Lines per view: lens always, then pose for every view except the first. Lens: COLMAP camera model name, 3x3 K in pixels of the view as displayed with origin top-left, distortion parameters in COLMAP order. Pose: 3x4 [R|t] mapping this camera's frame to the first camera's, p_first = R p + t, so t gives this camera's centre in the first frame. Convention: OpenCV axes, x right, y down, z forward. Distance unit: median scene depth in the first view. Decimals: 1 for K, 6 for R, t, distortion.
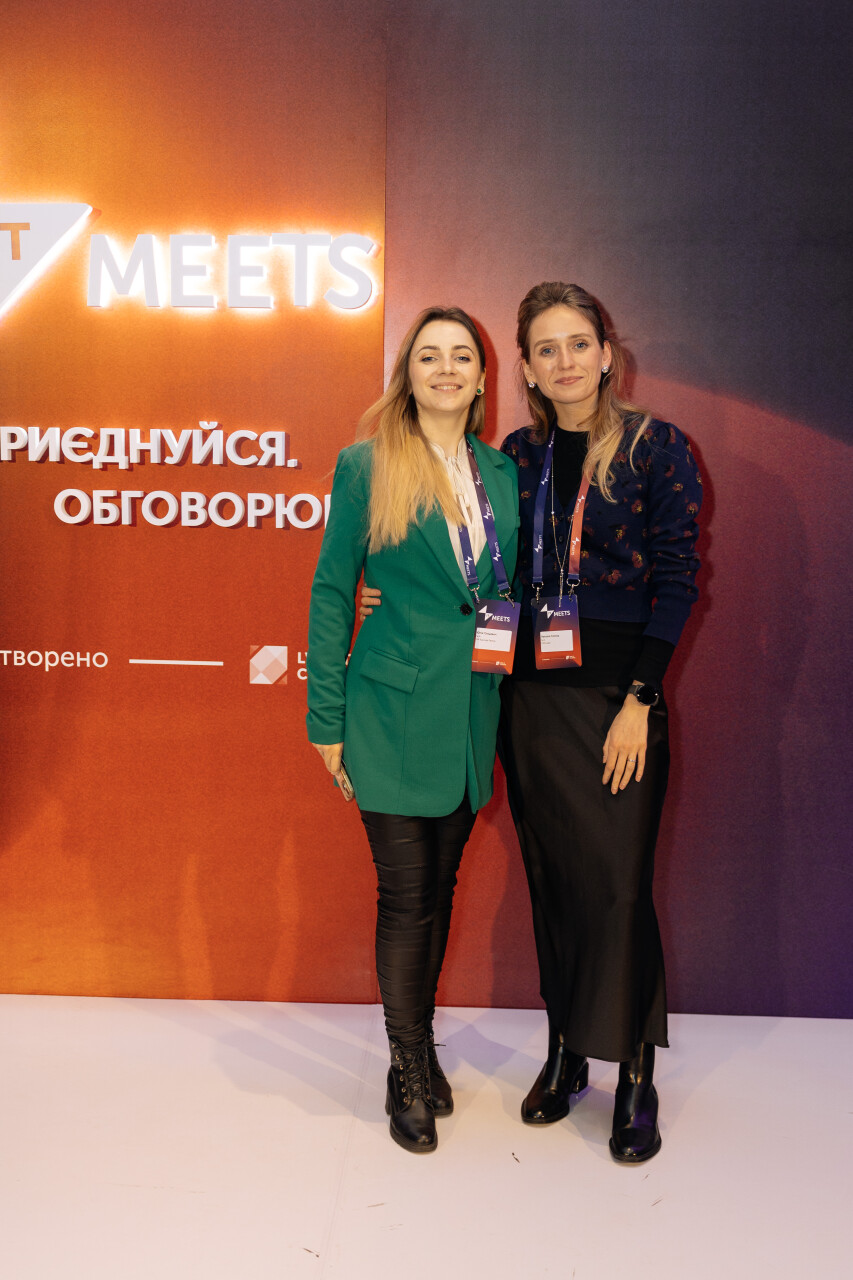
lens RADIAL K [[1497.5, 0, 426.4], [0, 1497.5, 657.7], [0, 0, 1]] dist [-0.004041, 0.040885]
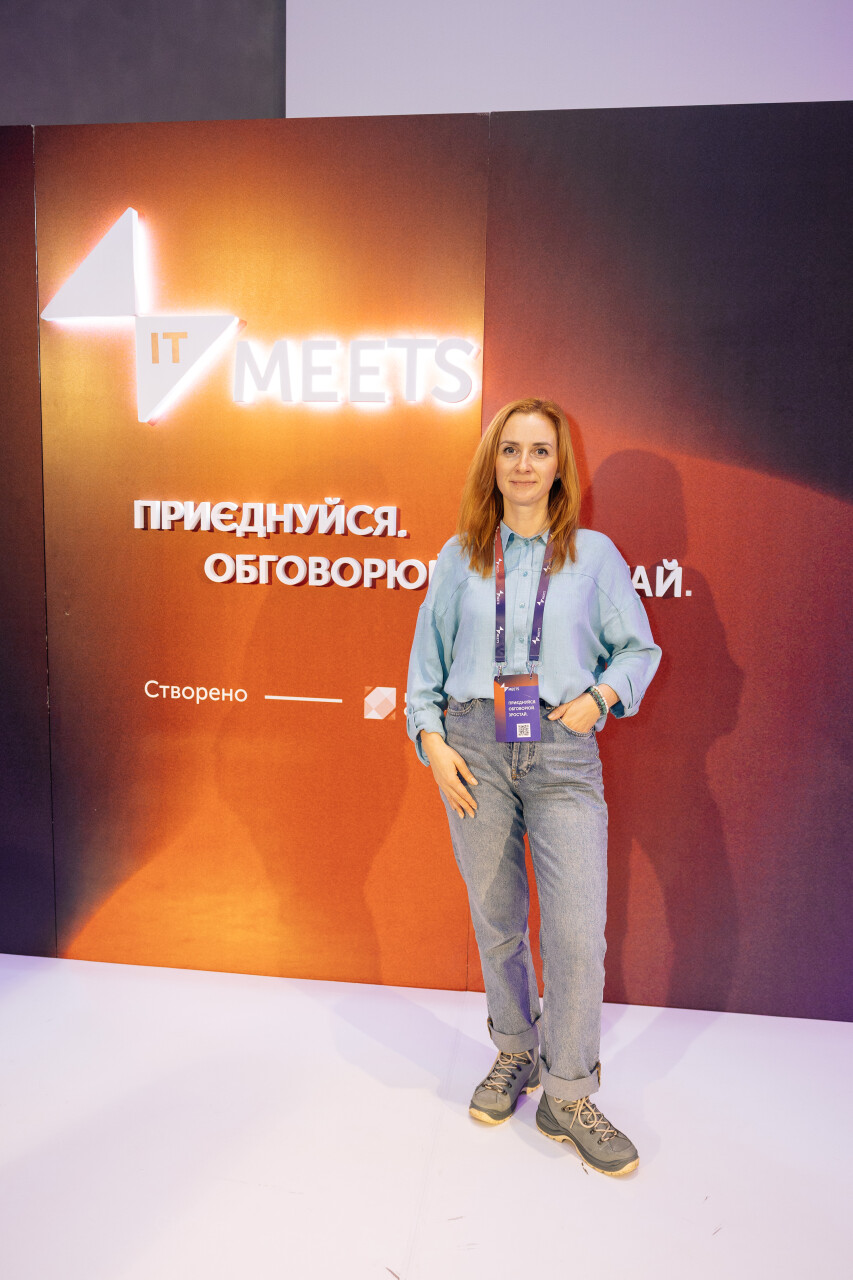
lens RADIAL K [[1059.1, 0, 427.4], [0, 1059.1, 640.2], [0, 0, 1]] dist [-0.011876, 0.004862]
pose [[0.995813, 0.016883, -0.089838, 0.006324], [-0.017750, 0.999803, -0.008859, -0.038816], [0.089670, 0.010417, 0.995917, 0.172924]]
